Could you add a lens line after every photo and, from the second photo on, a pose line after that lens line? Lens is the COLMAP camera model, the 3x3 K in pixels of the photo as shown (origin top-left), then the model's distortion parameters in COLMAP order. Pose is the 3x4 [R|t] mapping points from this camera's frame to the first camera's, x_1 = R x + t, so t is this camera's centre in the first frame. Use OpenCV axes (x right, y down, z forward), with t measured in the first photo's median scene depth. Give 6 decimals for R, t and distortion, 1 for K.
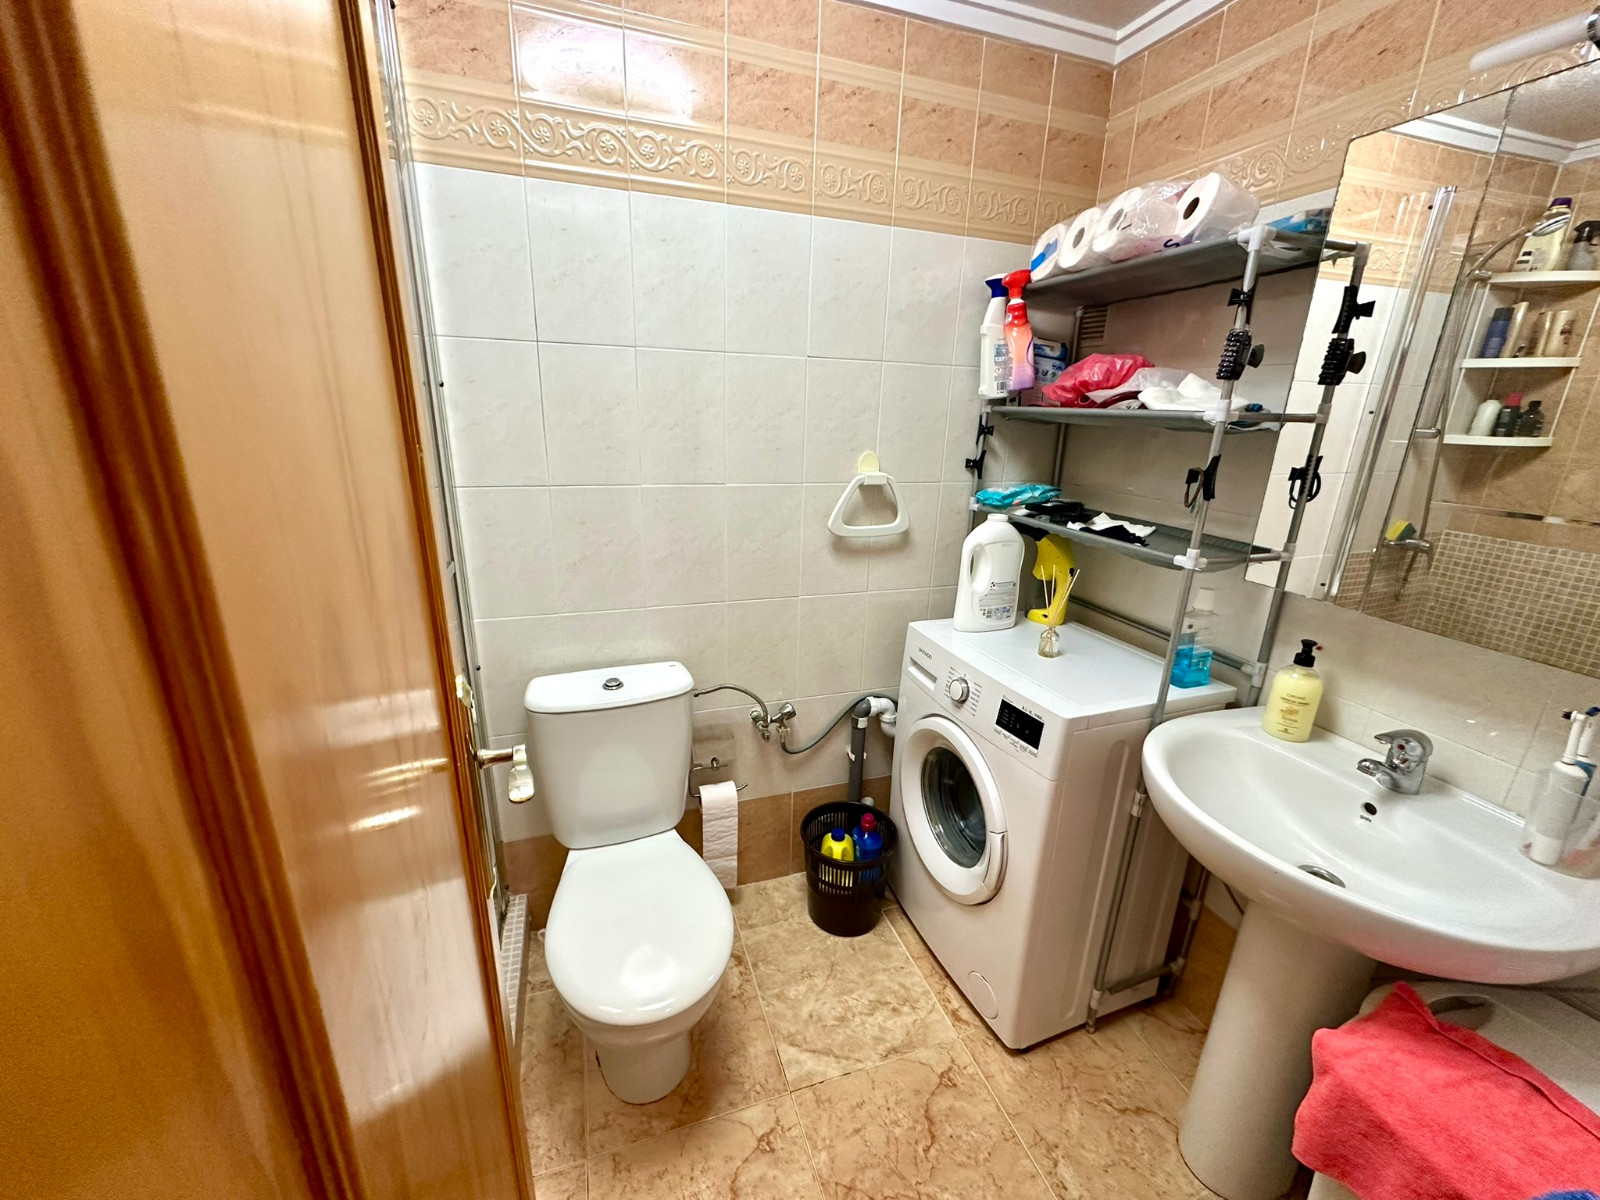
lens RADIAL K [[638.9, 0, 800.4], [0, 638.9, 603.0], [0, 0, 1]] dist [-0.002693, 0.000233]
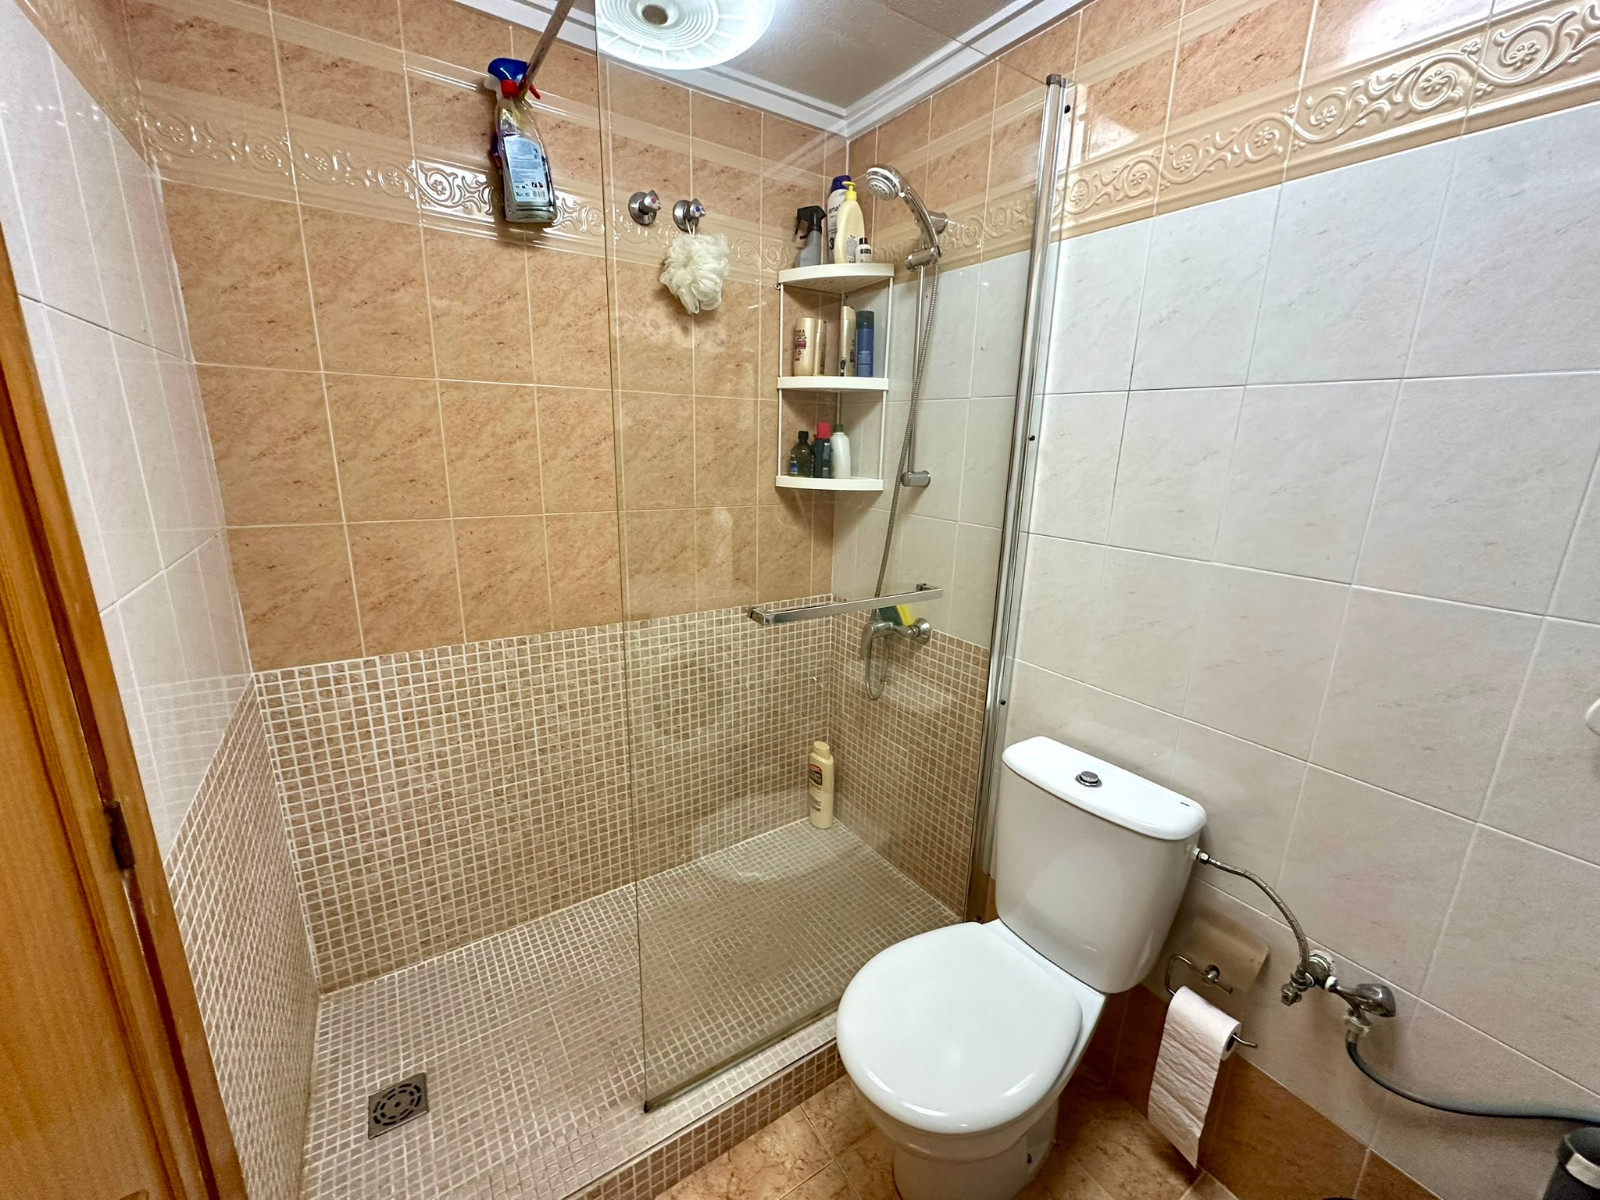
lens RADIAL K [[638.9, 0, 800.4], [0, 638.9, 603.0], [0, 0, 1]] dist [-0.002693, 0.000233]
pose [[0.236021, 0.219007, -0.946747, 0.358230], [-0.310709, 0.940135, 0.140019, -0.089077], [0.920736, 0.261116, 0.289939, 0.325277]]
